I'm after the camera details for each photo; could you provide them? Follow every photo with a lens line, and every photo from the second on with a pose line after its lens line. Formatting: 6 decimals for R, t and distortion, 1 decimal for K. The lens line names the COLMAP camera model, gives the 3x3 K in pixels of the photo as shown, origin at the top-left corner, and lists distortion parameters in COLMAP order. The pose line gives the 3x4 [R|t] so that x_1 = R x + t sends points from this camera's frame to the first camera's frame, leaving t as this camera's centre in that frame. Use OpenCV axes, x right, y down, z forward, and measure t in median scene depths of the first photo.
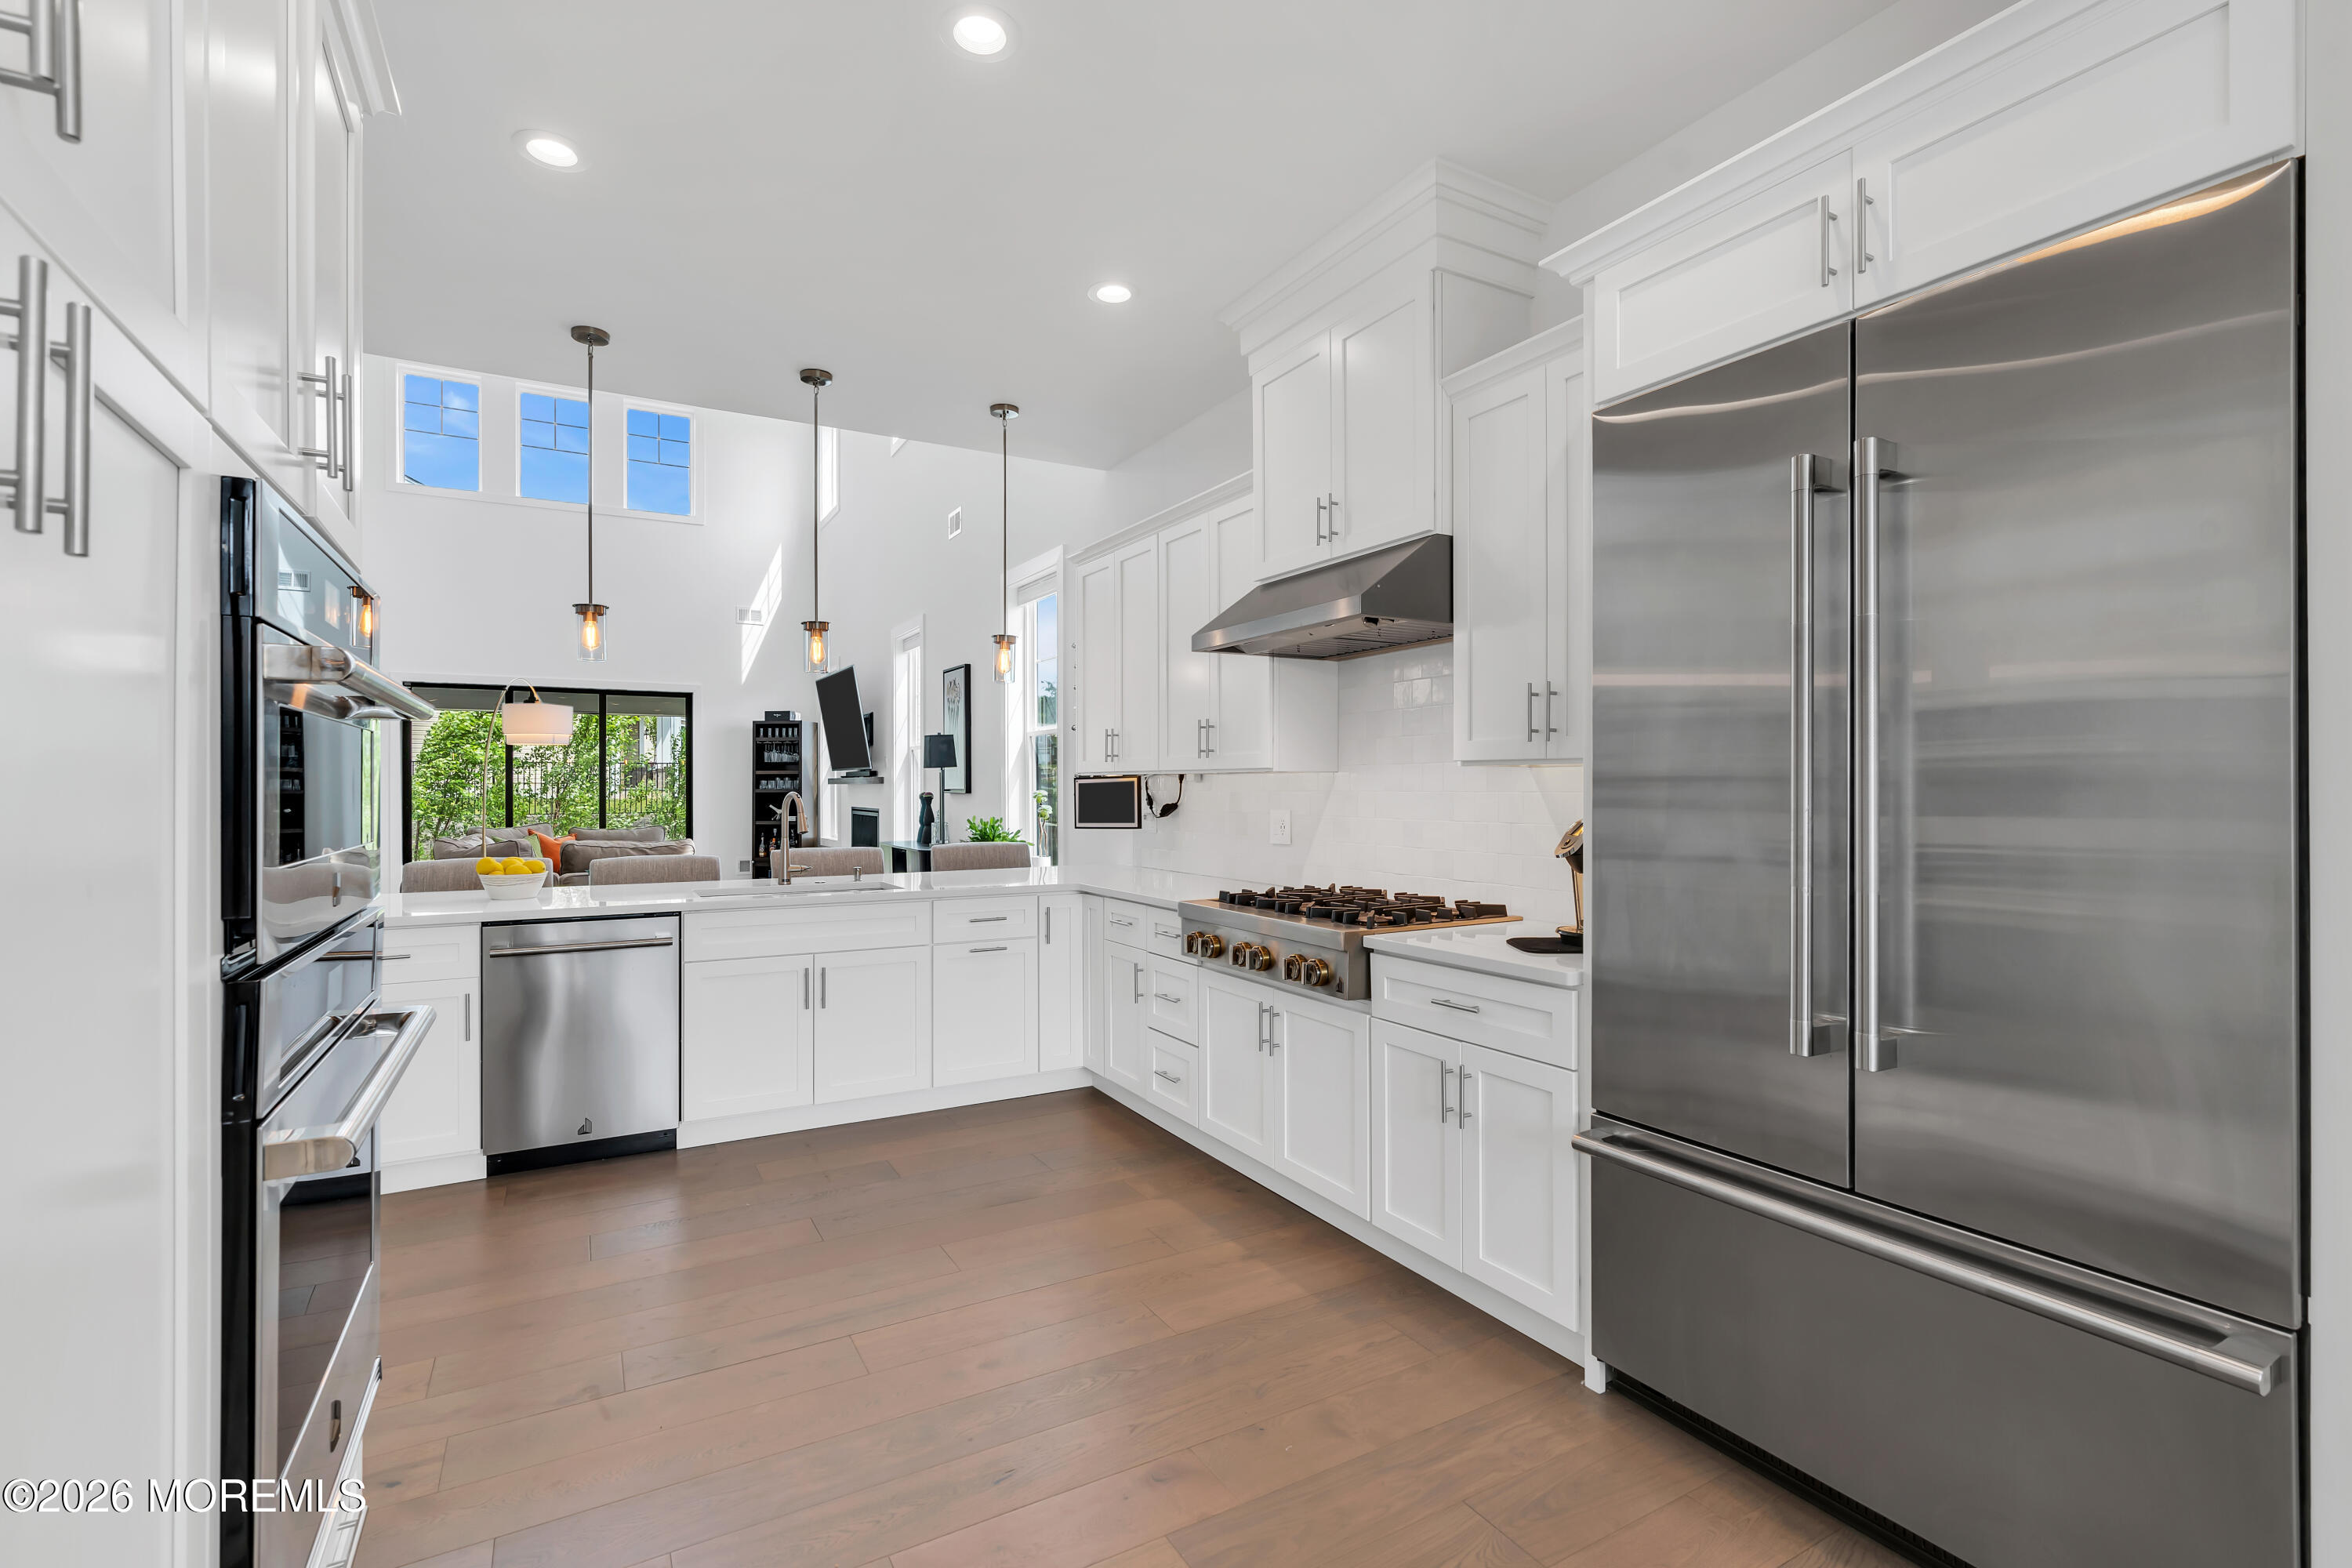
lens RADIAL K [[1057.6, 0, 1170.0], [0, 1057.6, 786.0], [0, 0, 1]] dist [-0.003566, 0.002681]
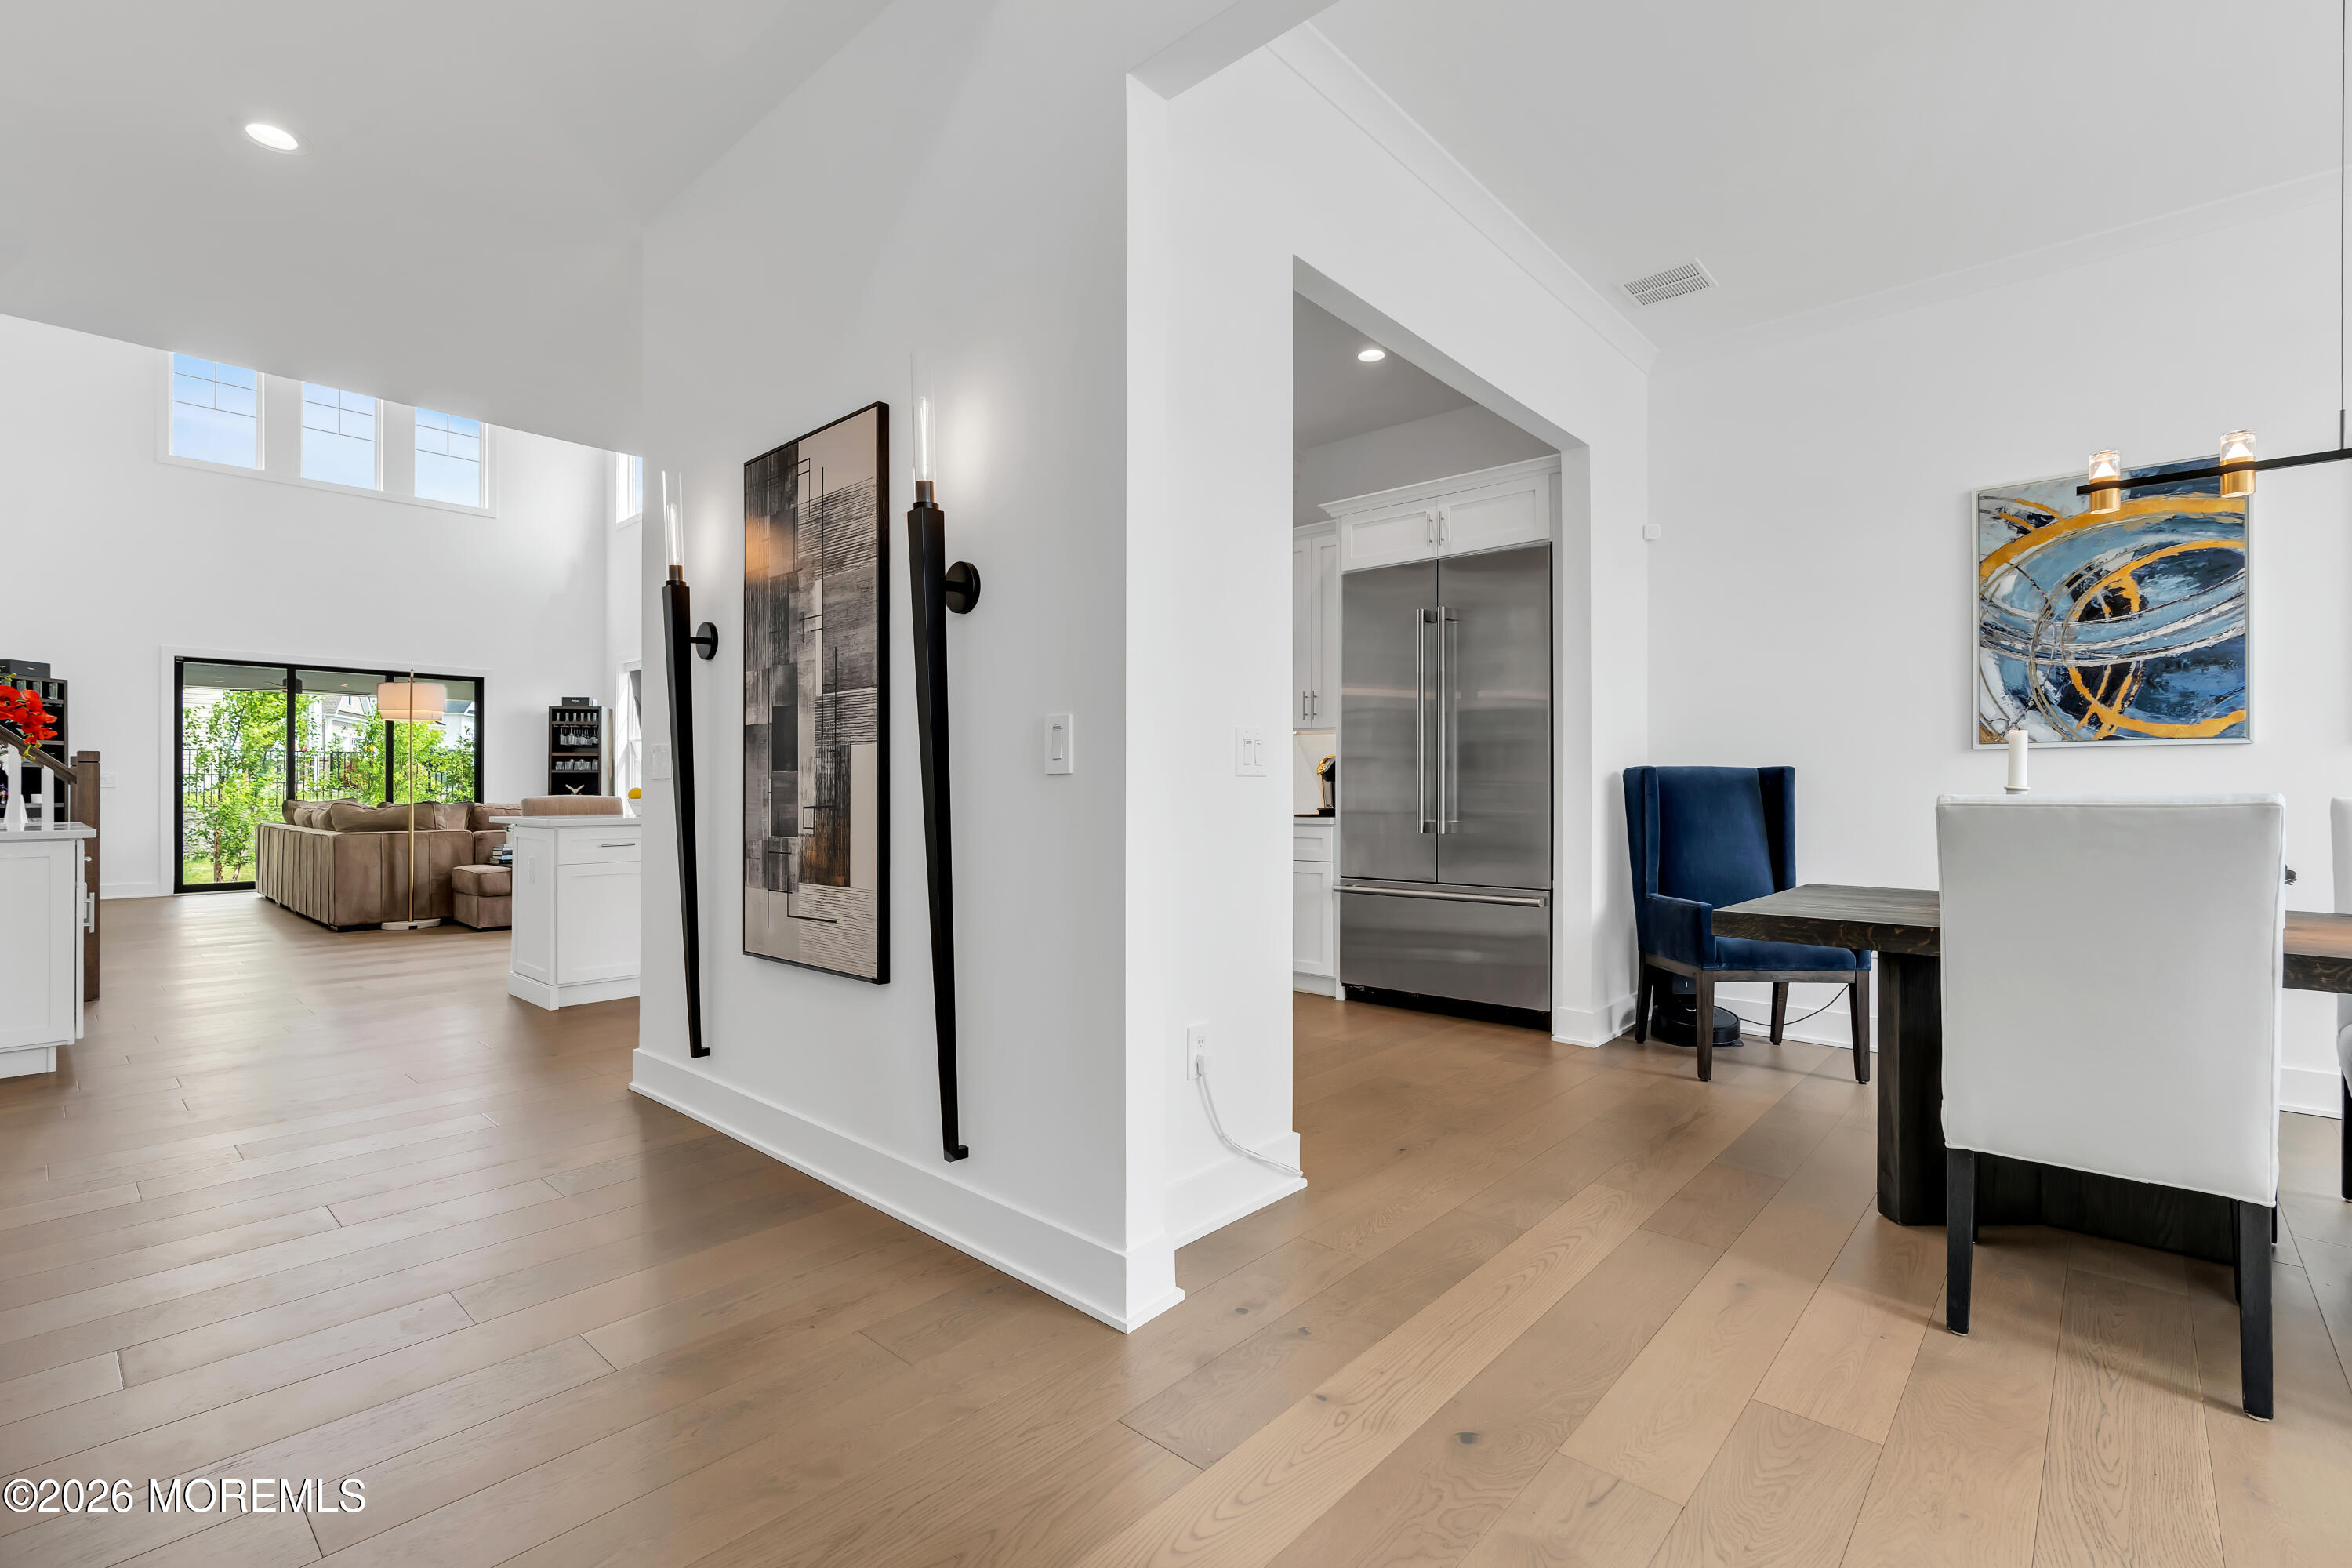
lens RADIAL K [[1057.6, 0, 1176.5], [0, 1057.6, 782.7], [0, 0, 1]] dist [-0.003566, 0.002681]
pose [[0.948465, 0.004421, 0.316852, -0.148668], [-0.001961, 0.999965, -0.008082, 0.026534], [-0.316877, 0.007044, 0.948441, -0.238607]]
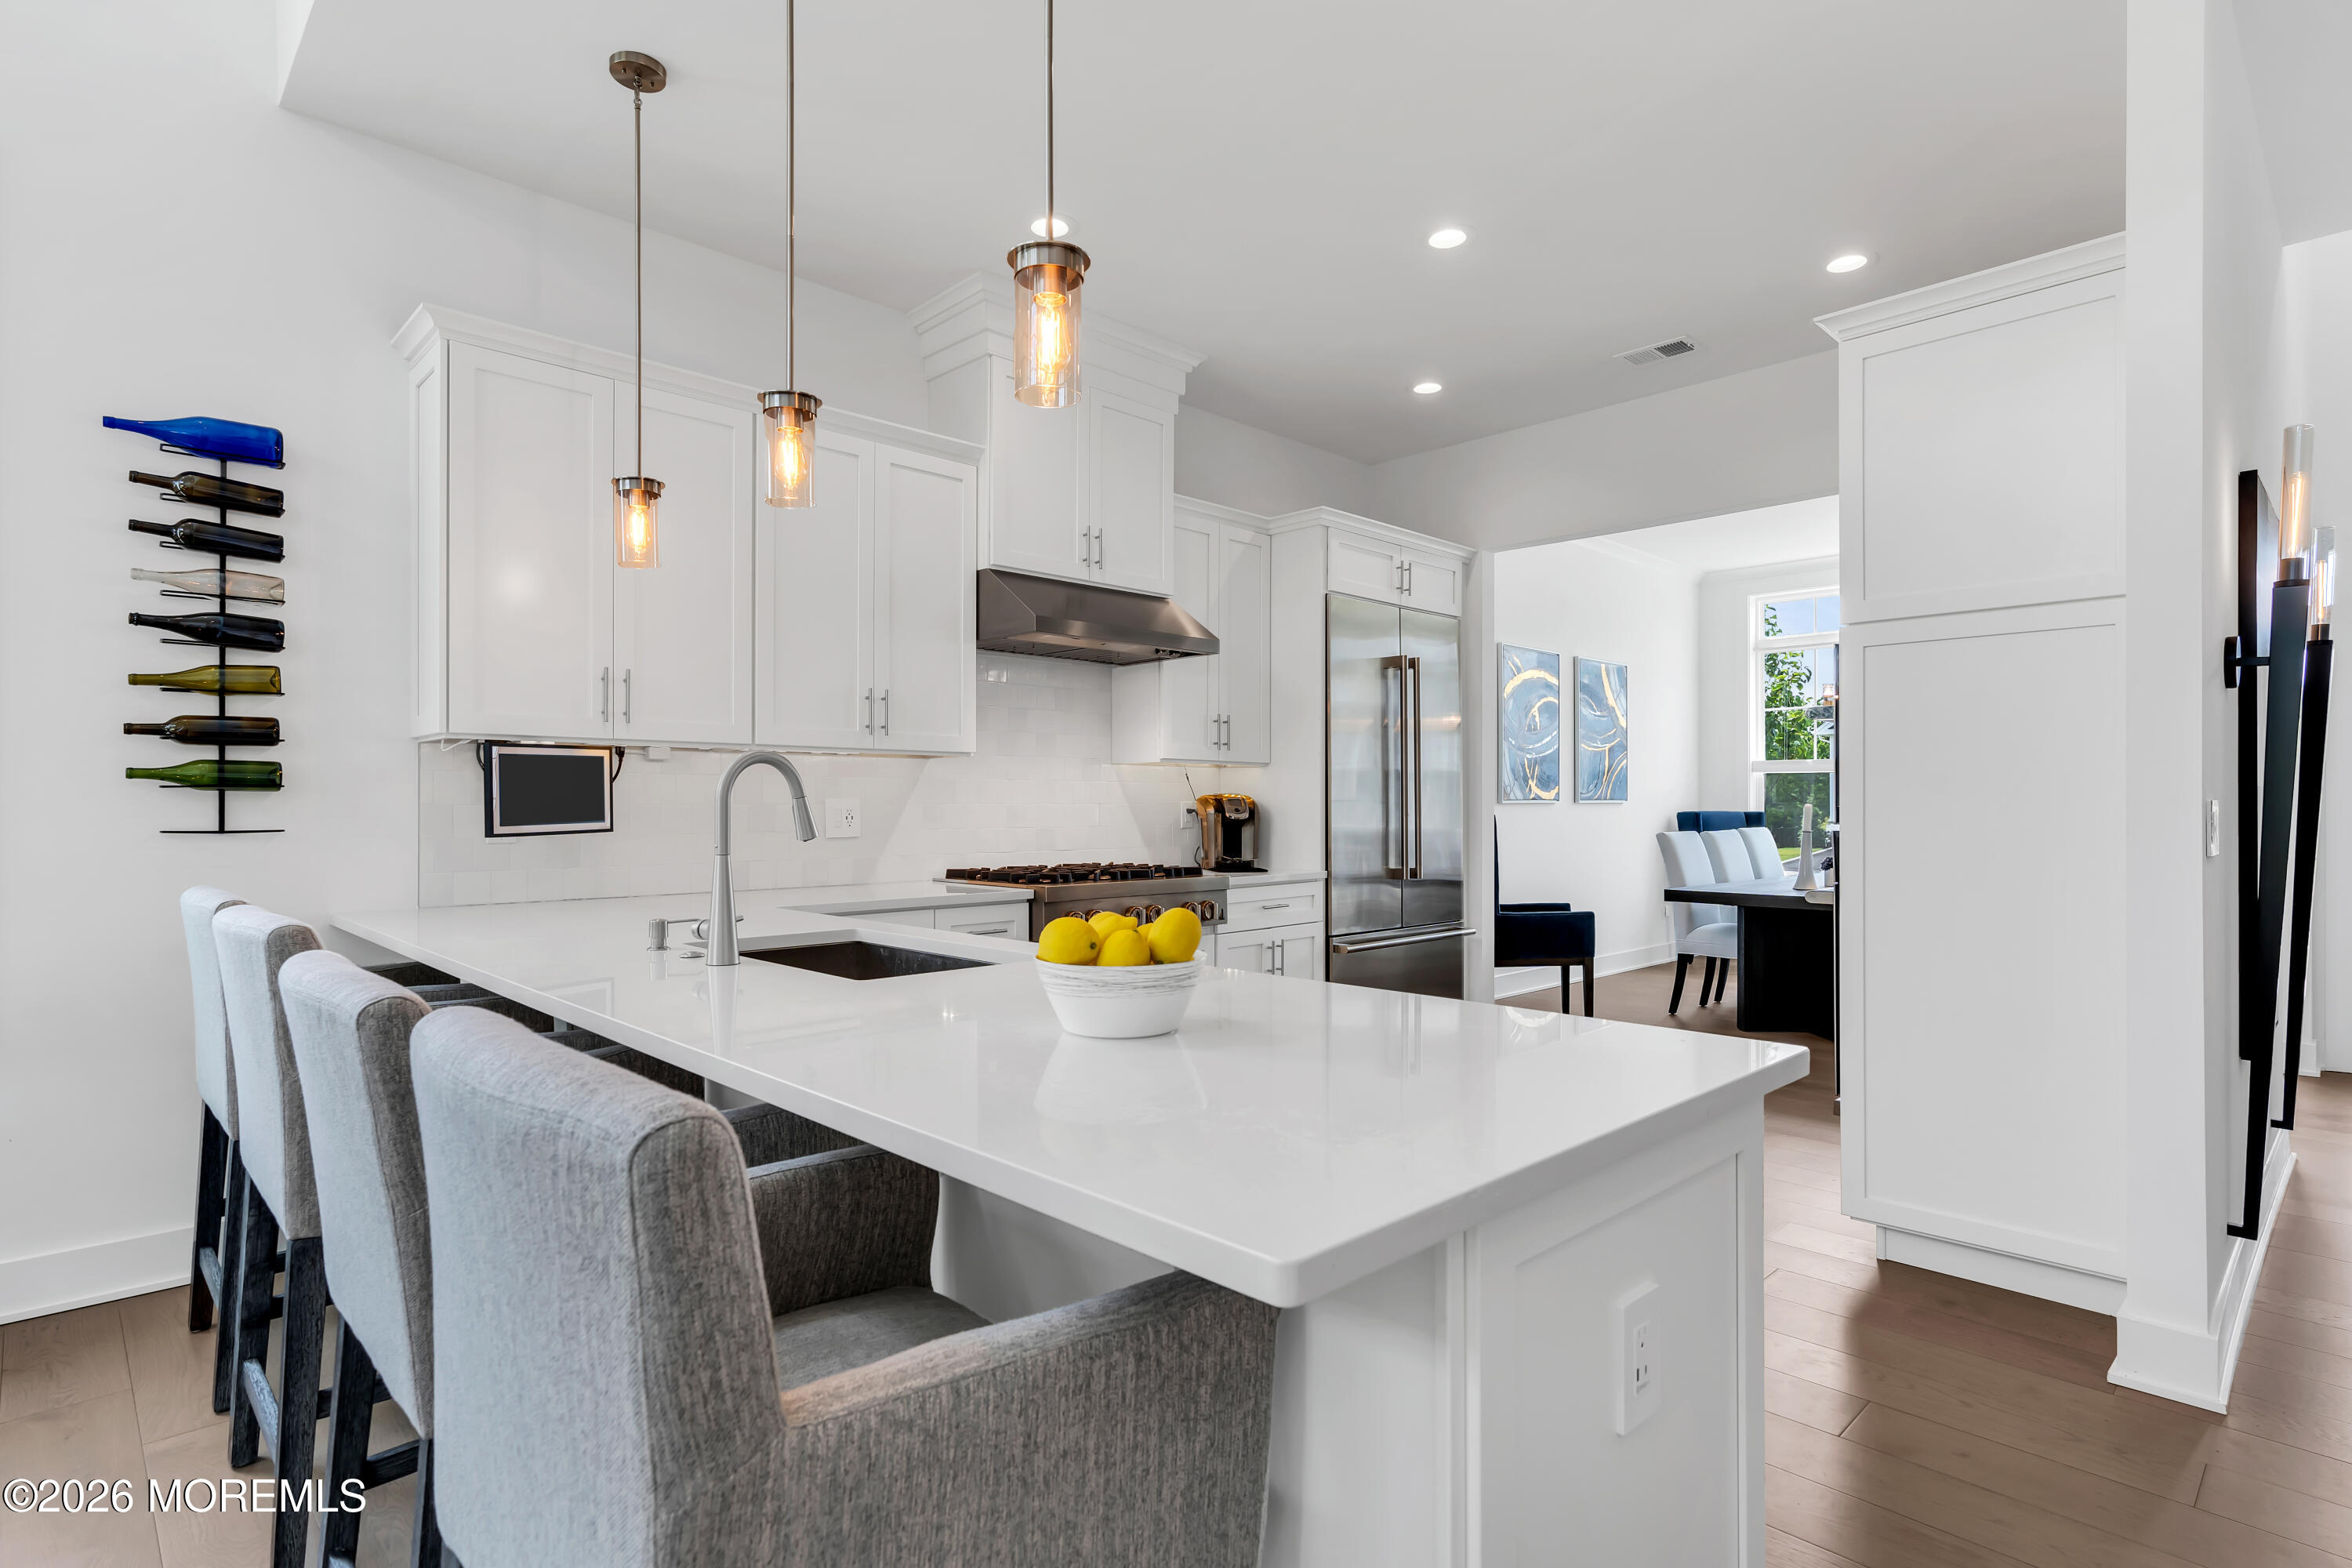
lens RADIAL K [[1057.6, 0, 1163.6], [0, 1057.6, 806.5], [0, 0, 1]] dist [-0.003566, 0.002681]
pose [[-0.192144, 0.002053, 0.981365, -0.332450], [0.001564, 0.999997, -0.001785, 0.012725], [-0.981365, 0.001192, -0.192147, 0.373609]]
